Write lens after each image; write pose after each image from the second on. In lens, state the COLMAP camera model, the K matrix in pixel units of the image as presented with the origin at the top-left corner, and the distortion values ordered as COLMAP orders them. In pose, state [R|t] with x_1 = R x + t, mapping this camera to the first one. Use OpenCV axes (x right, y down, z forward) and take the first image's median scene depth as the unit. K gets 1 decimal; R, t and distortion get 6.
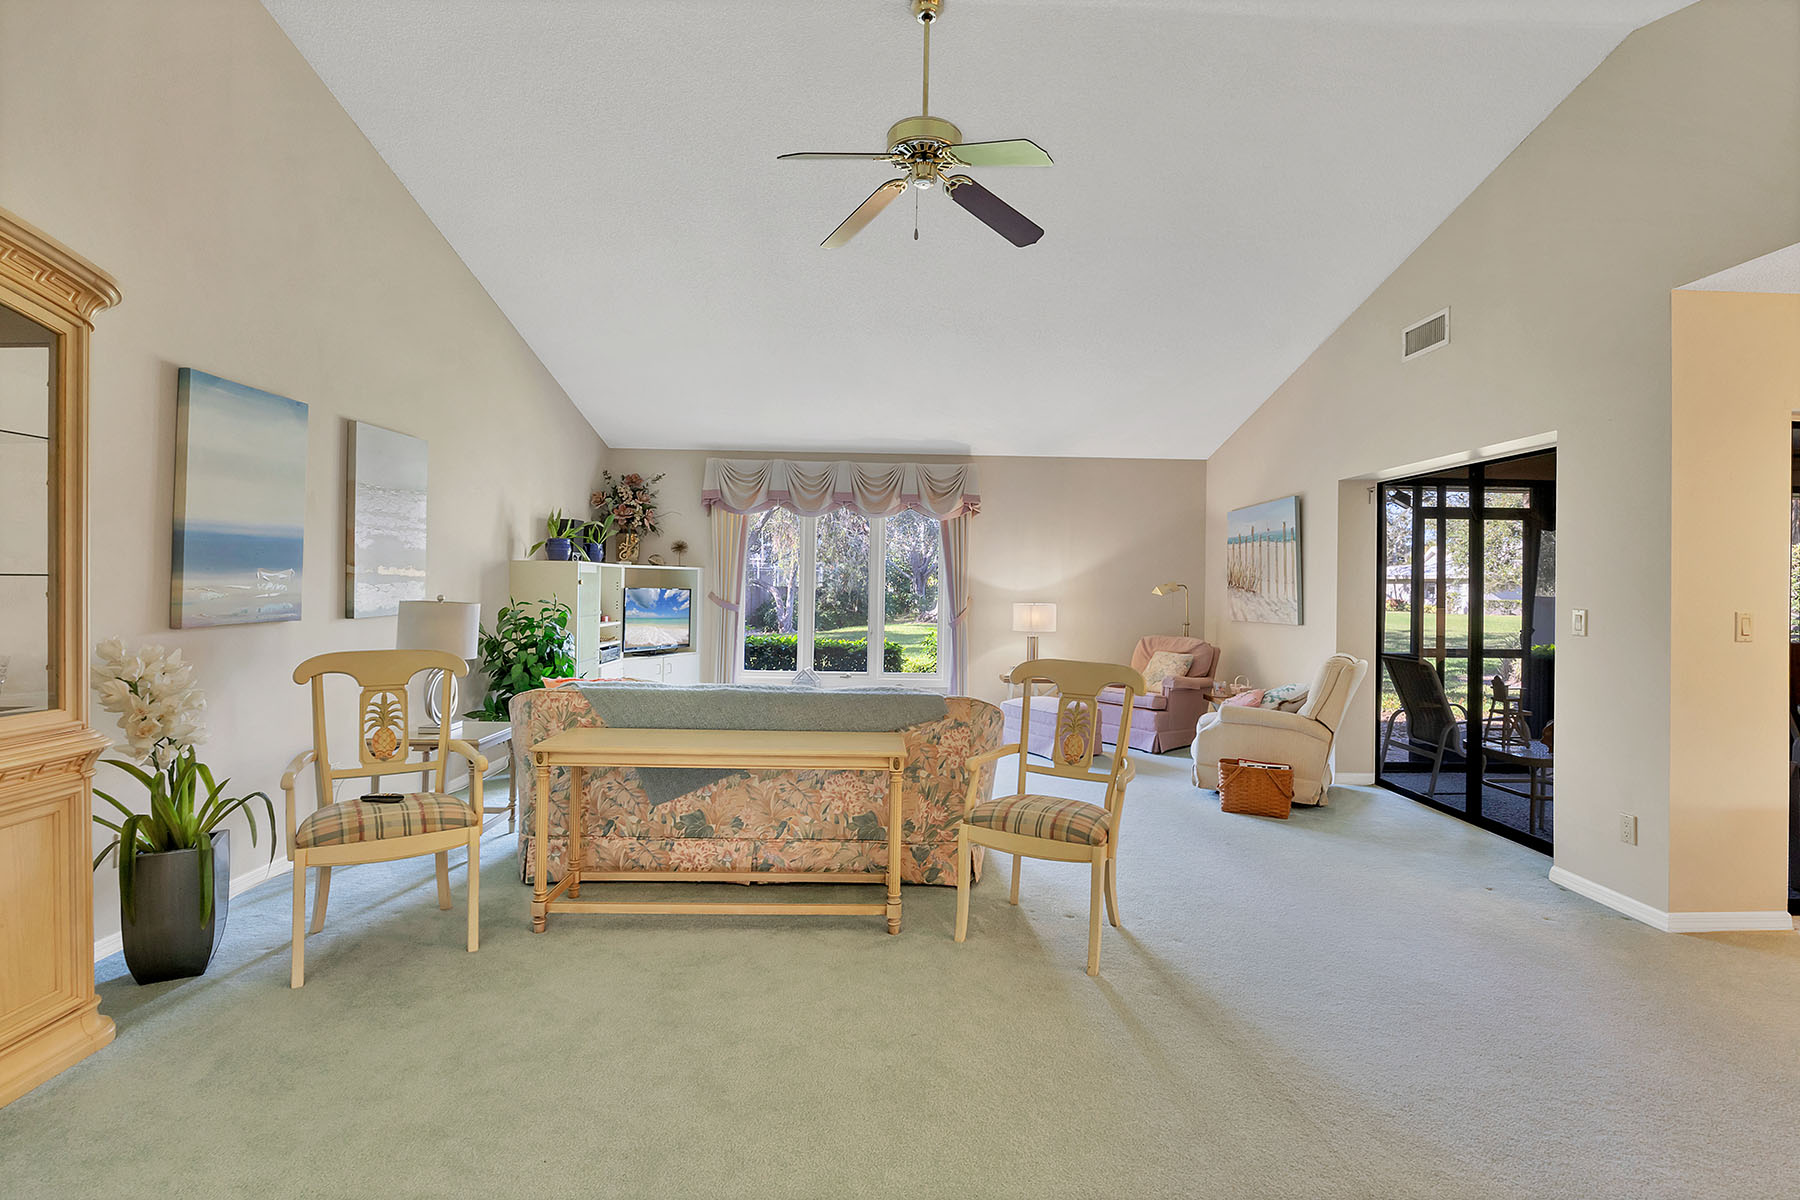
lens RADIAL K [[842.1, 0, 907.1], [0, 842.1, 580.9], [0, 0, 1]] dist [-0.017860, 0.002032]
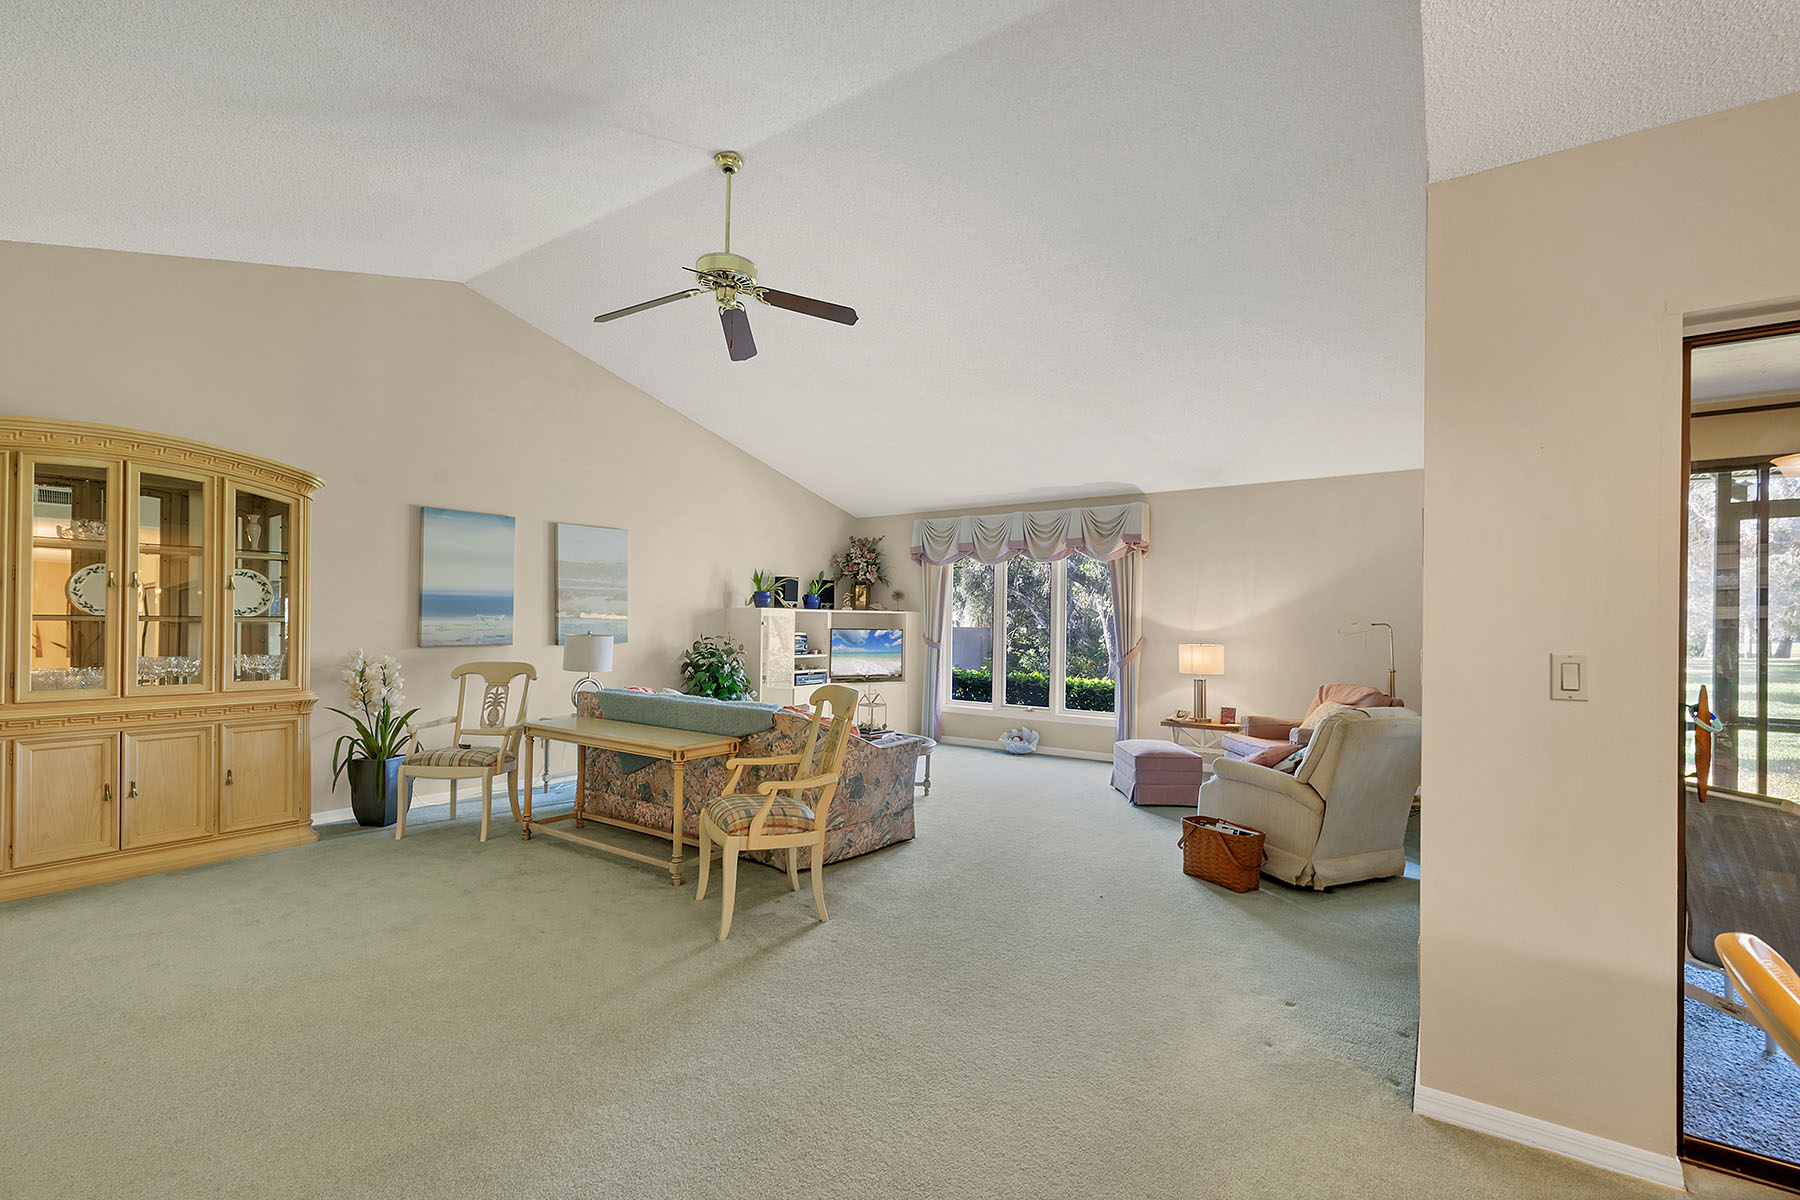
lens RADIAL K [[793.5, 0, 895.5], [0, 793.5, 624.5], [0, 0, 1]] dist [0.002216, 0.000020]
pose [[0.798857, -0.005126, -0.601499, 0.518369], [0.003420, 0.999986, -0.003980, 0.008749], [0.601511, 0.001123, 0.798864, 0.107350]]
